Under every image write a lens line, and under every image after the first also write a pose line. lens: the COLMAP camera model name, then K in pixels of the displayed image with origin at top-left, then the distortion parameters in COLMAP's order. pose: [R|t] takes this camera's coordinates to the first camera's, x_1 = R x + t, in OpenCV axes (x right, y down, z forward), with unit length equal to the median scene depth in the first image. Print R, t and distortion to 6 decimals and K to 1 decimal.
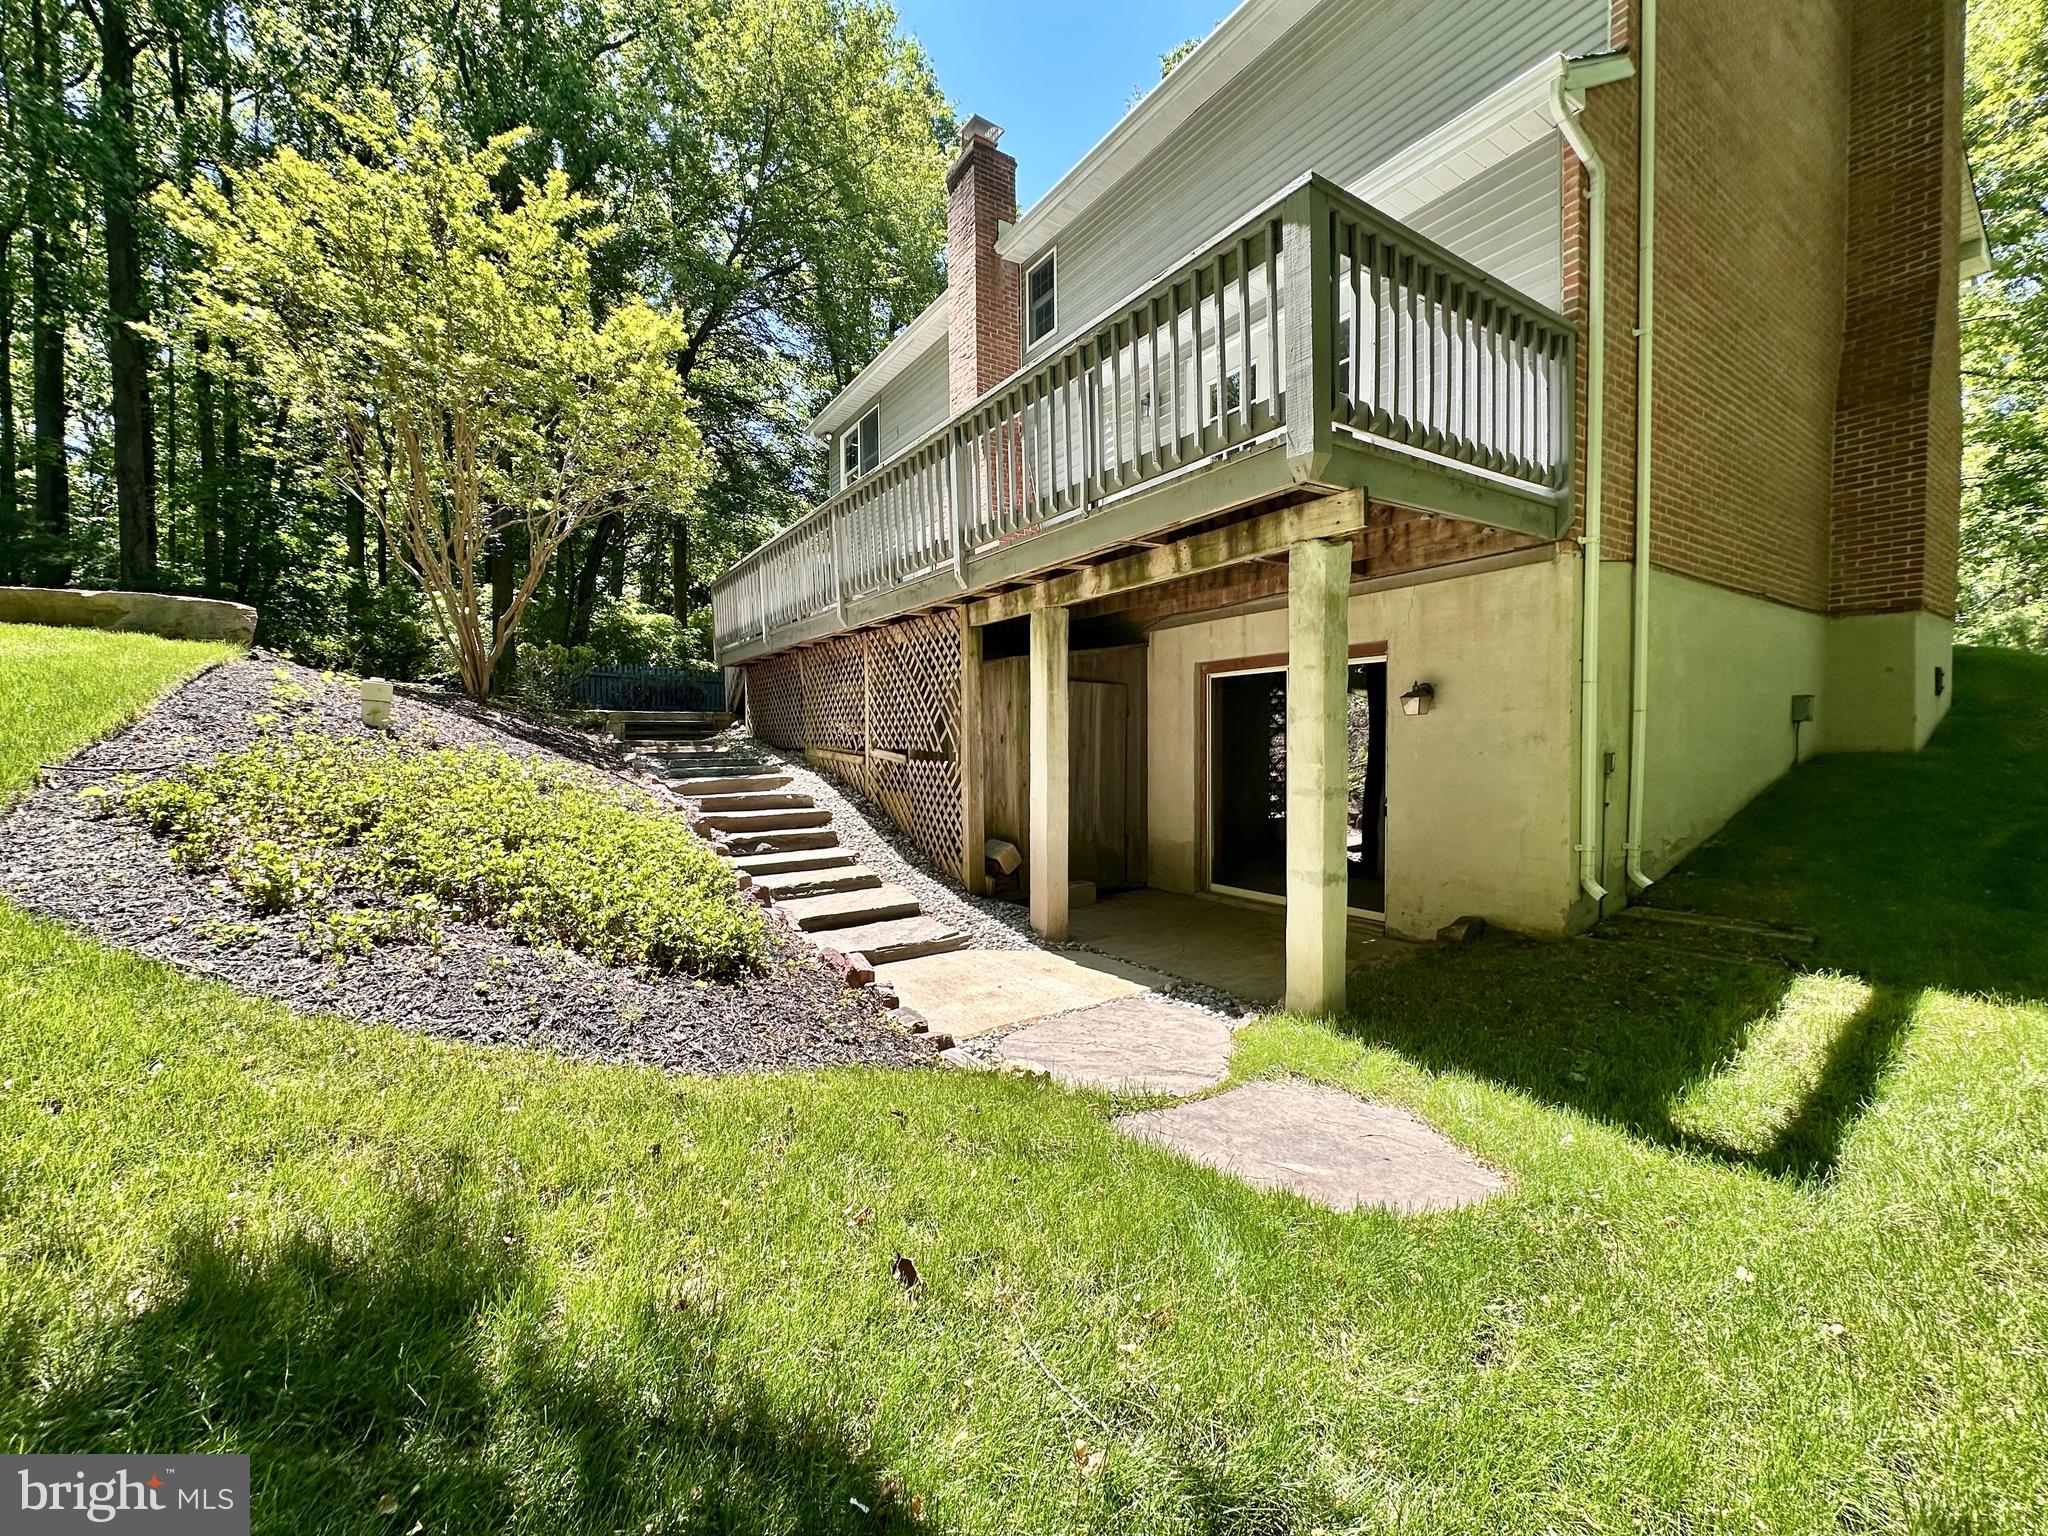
lens RADIAL K [[818.0, 0, 1021.5], [0, 818.0, 764.4], [0, 0, 1]] dist [0.001669, -0.000358]
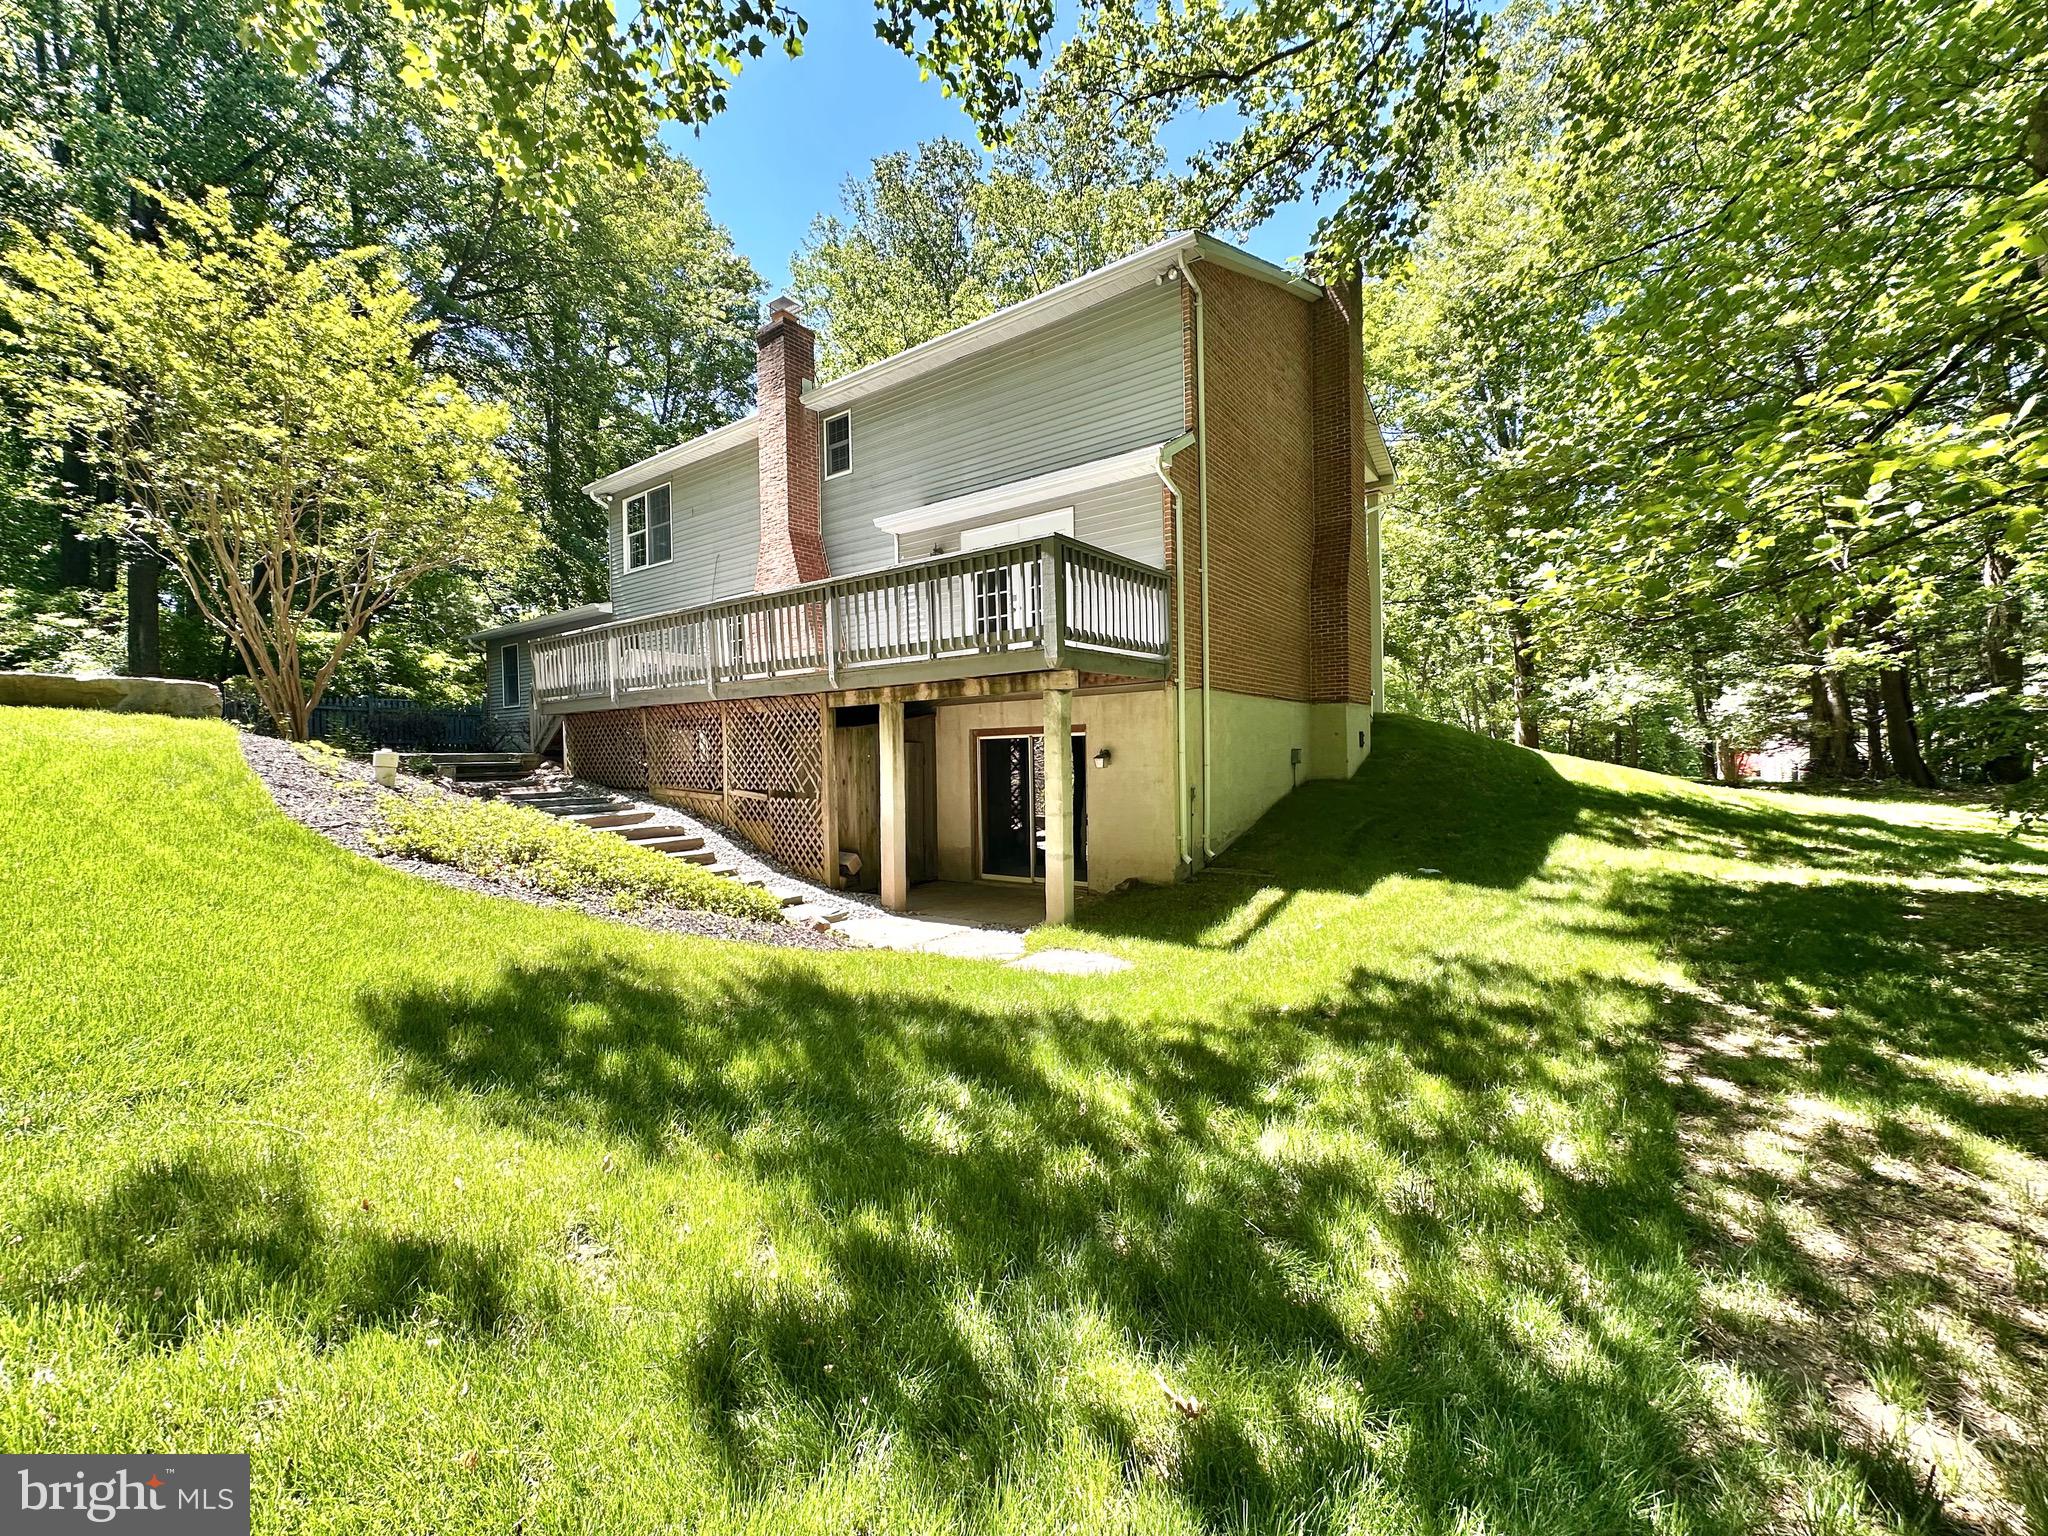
lens RADIAL K [[818.0, 0, 1025.0], [0, 818.0, 763.3], [0, 0, 1]] dist [0.001669, -0.000358]
pose [[0.936630, -0.012002, 0.350114, -0.275037], [0.020128, 0.999606, -0.019581, -0.035181], [-0.349741, 0.025387, 0.936502, -0.562126]]
